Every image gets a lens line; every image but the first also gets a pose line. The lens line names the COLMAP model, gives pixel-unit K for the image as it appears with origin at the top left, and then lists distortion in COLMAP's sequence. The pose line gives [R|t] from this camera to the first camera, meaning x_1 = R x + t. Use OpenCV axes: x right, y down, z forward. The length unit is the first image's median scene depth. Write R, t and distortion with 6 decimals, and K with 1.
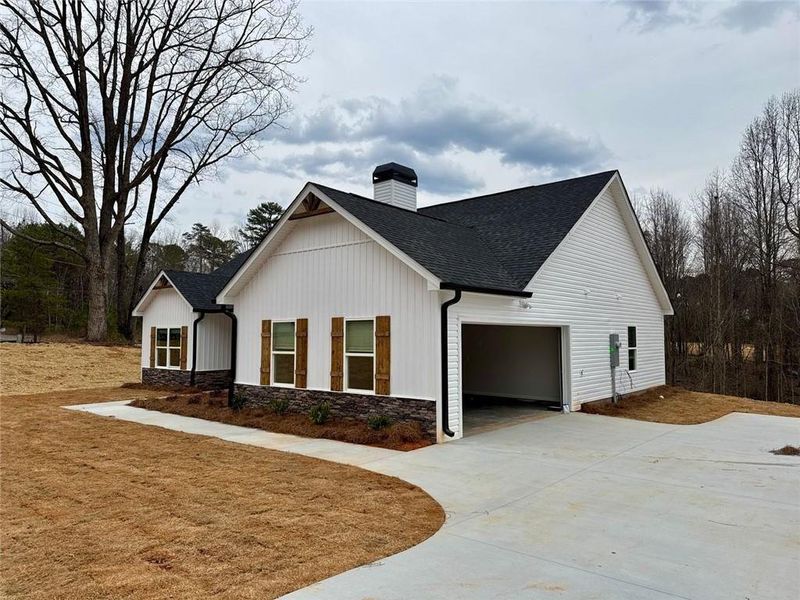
lens RADIAL K [[576.2, 0, 400.5], [0, 576.2, 299.3], [0, 0, 1]] dist [0.009322, -0.000216]
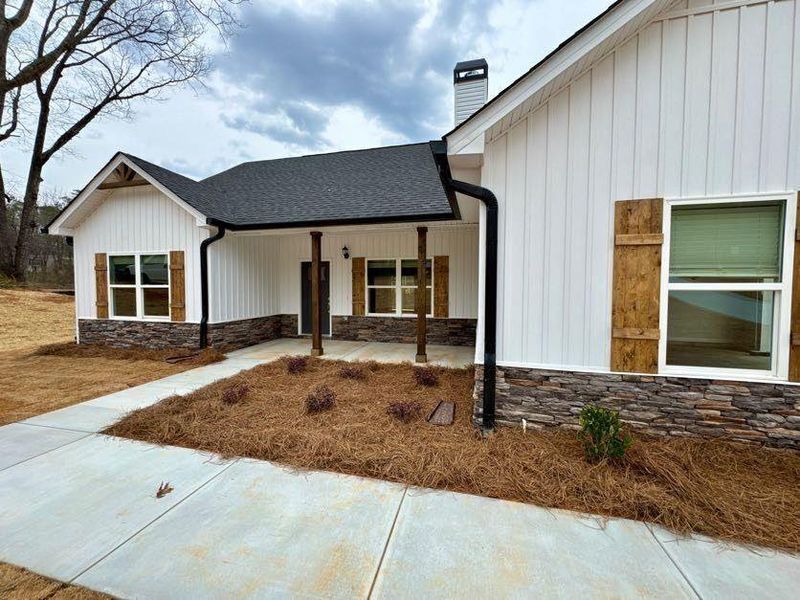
lens RADIAL K [[323.7, 0, 397.6], [0, 323.7, 298.0], [0, 0, 1]] dist [0.003183, -0.000081]
pose [[0.902582, -0.012063, 0.430350, -0.294017], [-0.031715, 0.995028, 0.094410, 0.053208], [-0.429349, -0.098861, 0.897711, 0.552800]]
